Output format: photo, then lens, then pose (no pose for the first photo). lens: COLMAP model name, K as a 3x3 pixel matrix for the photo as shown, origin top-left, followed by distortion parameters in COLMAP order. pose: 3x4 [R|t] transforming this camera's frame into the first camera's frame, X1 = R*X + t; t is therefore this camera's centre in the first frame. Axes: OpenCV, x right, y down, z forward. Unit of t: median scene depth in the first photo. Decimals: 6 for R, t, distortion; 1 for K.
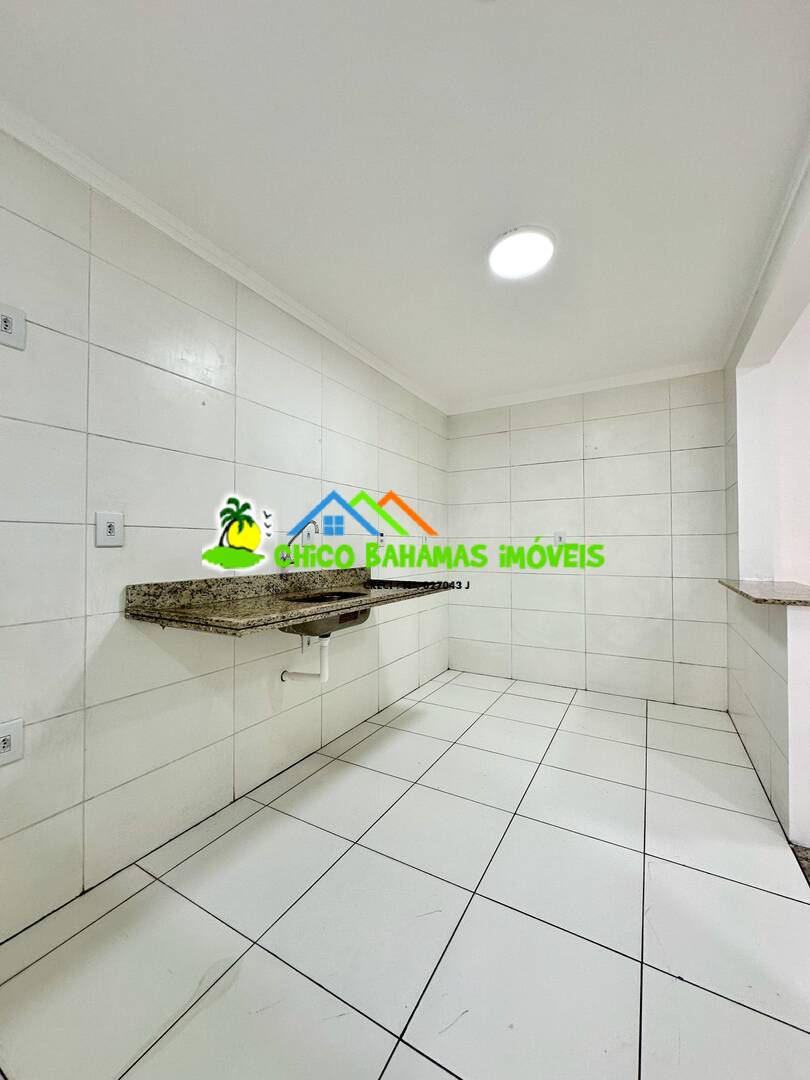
lens RADIAL K [[427.8, 0, 407.5], [0, 427.8, 539.0], [0, 0, 1]] dist [-0.004046, 0.000064]
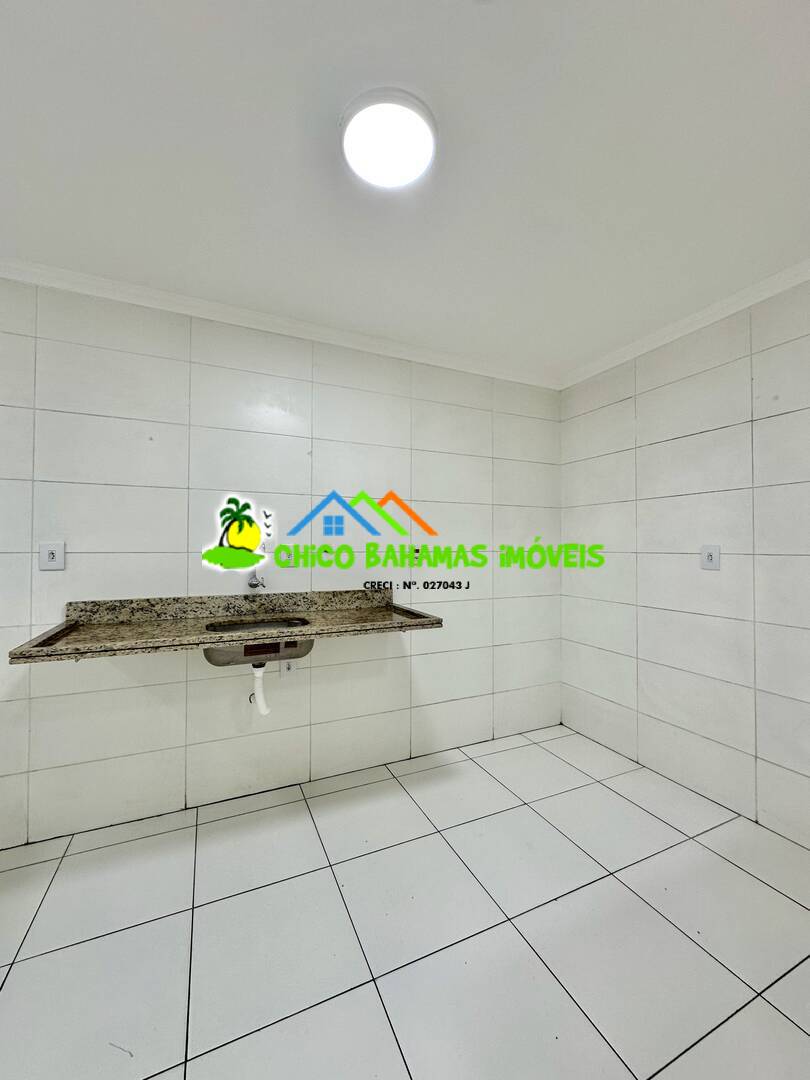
lens RADIAL K [[427.8, 0, 407.5], [0, 427.8, 539.0], [0, 0, 1]] dist [-0.004046, 0.000064]
pose [[0.811709, -0.006028, -0.584032, 0.633118], [0.005307, 0.999982, -0.002945, -0.046644], [0.584039, -0.000709, 0.811726, 0.443711]]
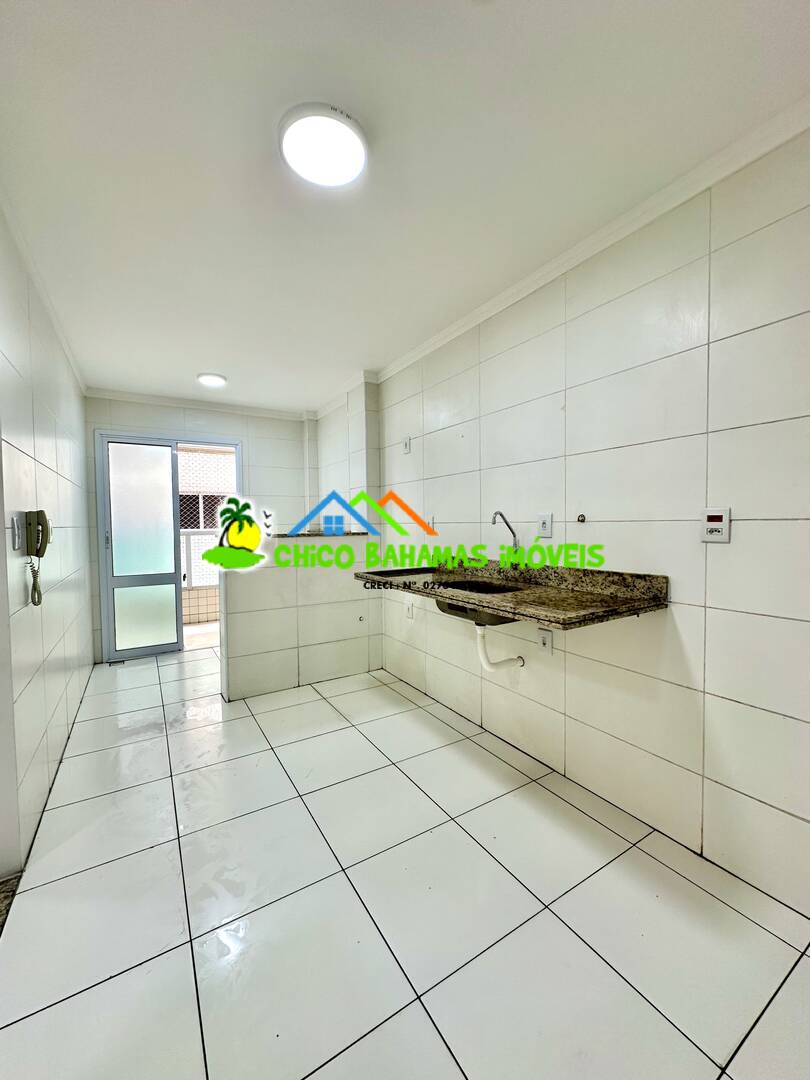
lens RADIAL K [[441.0, 0, 393.1], [0, 441.0, 539.7], [0, 0, 1]] dist [0.009927, -0.000110]
pose [[-0.505829, 0.048105, -0.861291, 0.852357], [0.034843, 0.998768, 0.035320, -0.024930], [0.861930, -0.012144, -0.506882, 1.400036]]
